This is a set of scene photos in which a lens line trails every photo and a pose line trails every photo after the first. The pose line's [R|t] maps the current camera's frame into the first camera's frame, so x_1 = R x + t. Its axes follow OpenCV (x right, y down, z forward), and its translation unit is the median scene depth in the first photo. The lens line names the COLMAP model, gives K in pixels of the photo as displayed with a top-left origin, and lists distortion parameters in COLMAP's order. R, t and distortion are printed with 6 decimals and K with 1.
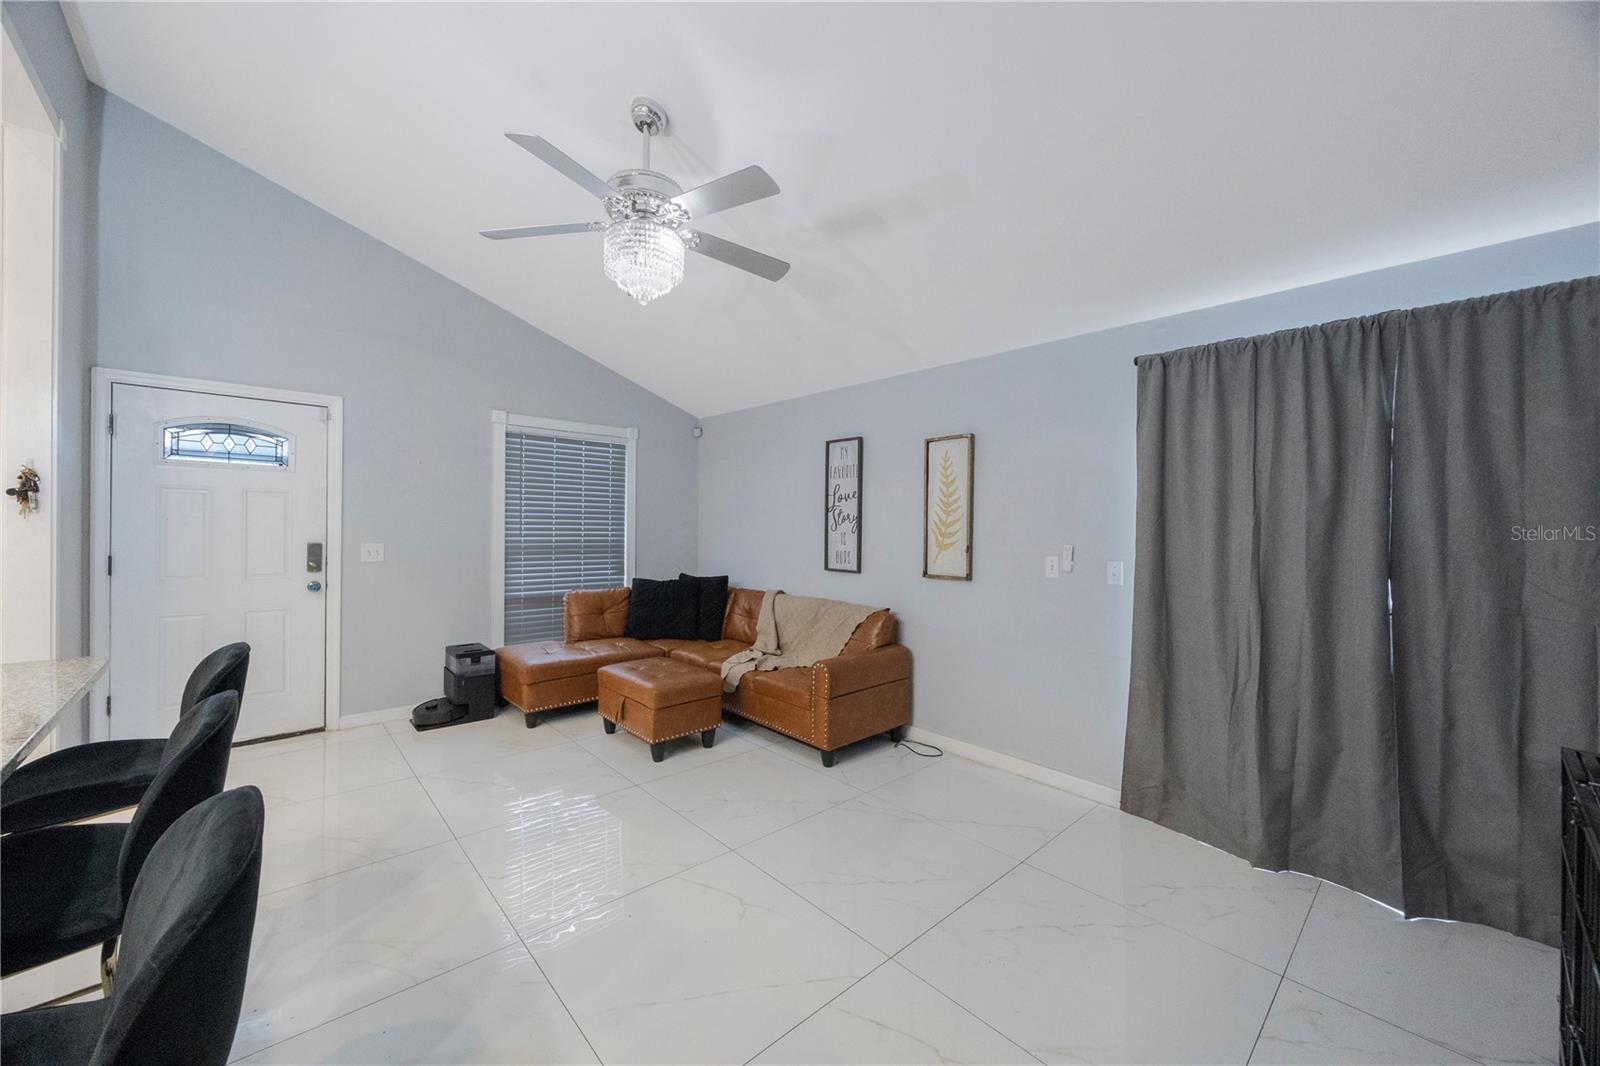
lens RADIAL K [[603.2, 0, 800.1], [0, 603.2, 531.3], [0, 0, 1]] dist [0.002163, -0.000026]
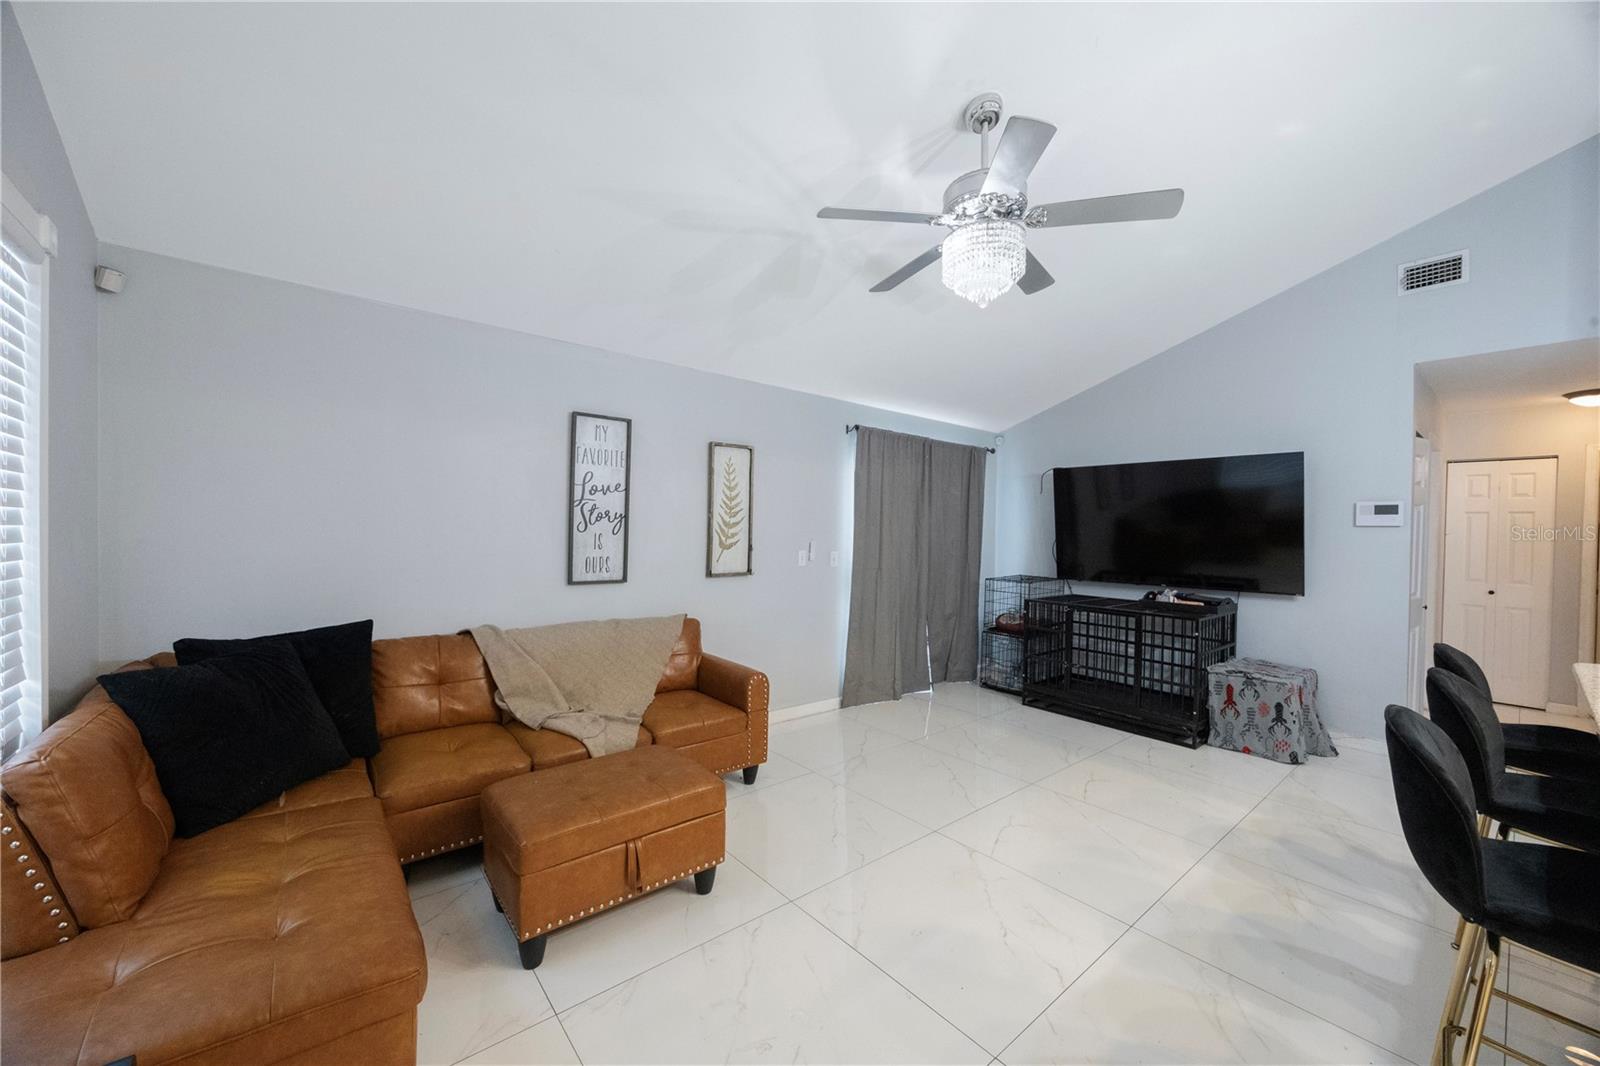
lens RADIAL K [[603.2, 0, 799.4], [0, 603.2, 531.3], [0, 0, 1]] dist [0.002163, -0.000026]
pose [[0.050374, -0.007890, 0.998699, -0.794741], [-0.005058, 0.999954, 0.008155, -0.010212], [-0.998718, -0.005462, 0.050332, 0.789350]]
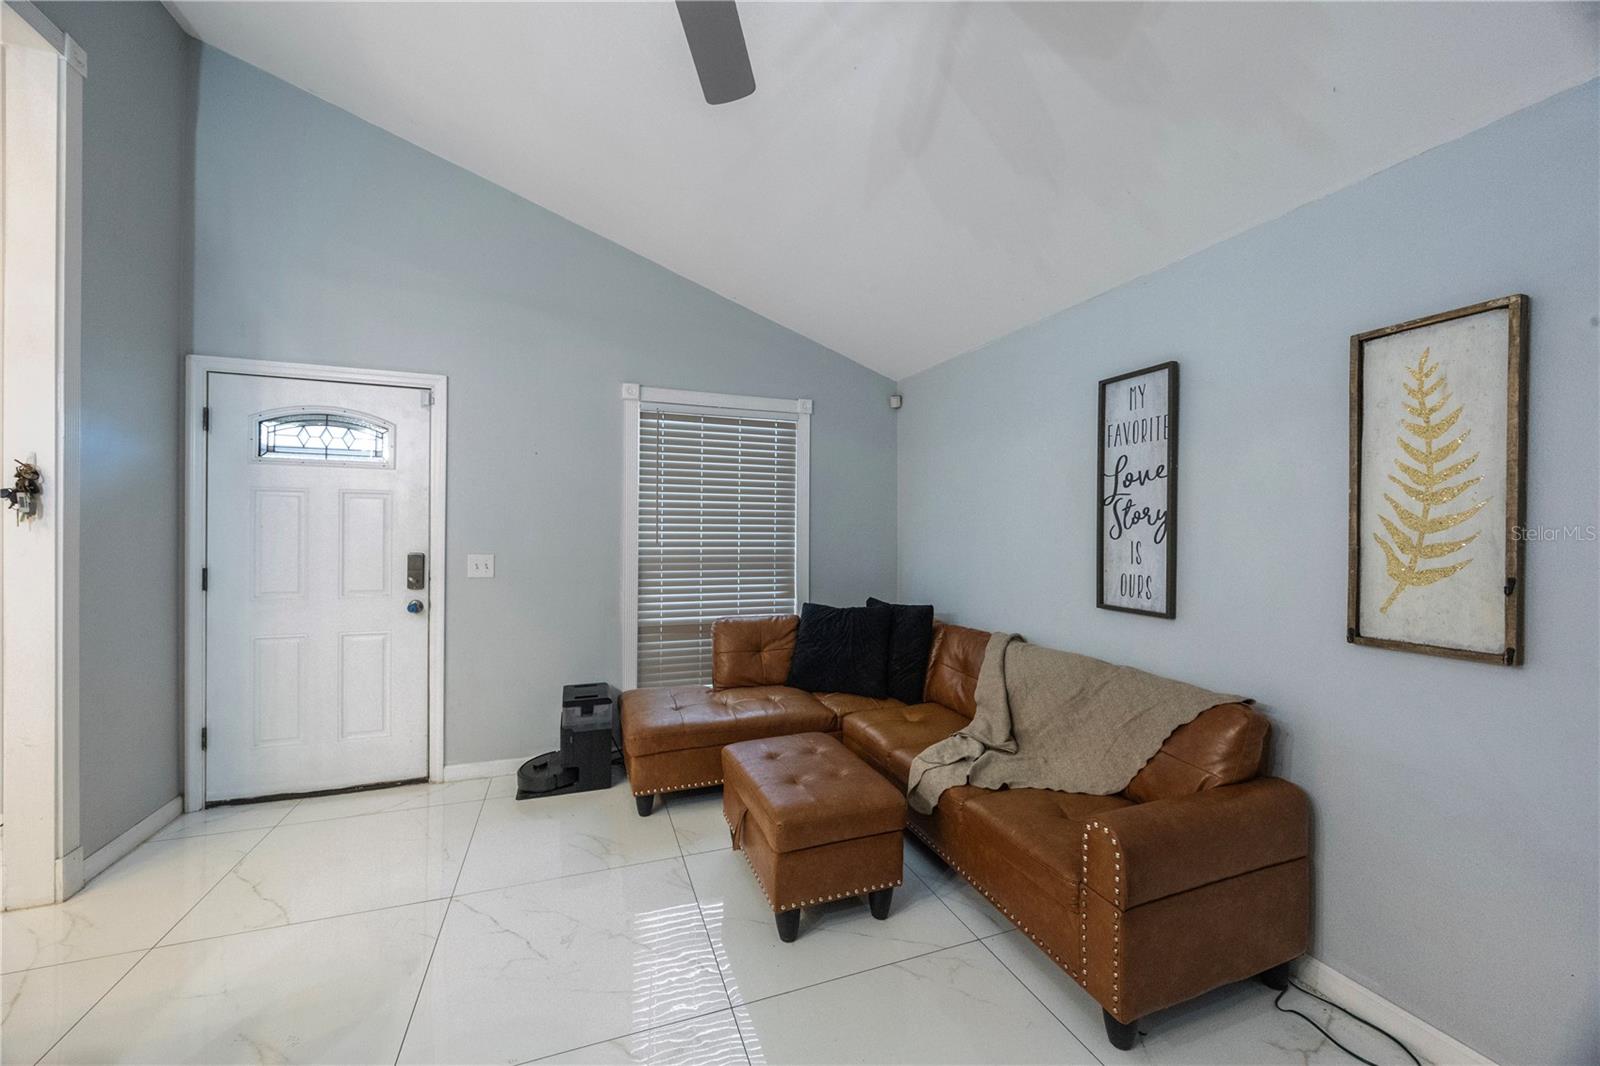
lens RADIAL K [[603.2, 0, 801.4], [0, 603.2, 534.7], [0, 0, 1]] dist [0.002163, -0.000026]
pose [[0.927246, -0.002640, -0.374443, -0.005739], [0.001678, 0.999994, -0.002895, -0.003867], [0.374448, 0.002056, 0.927246, 0.422559]]
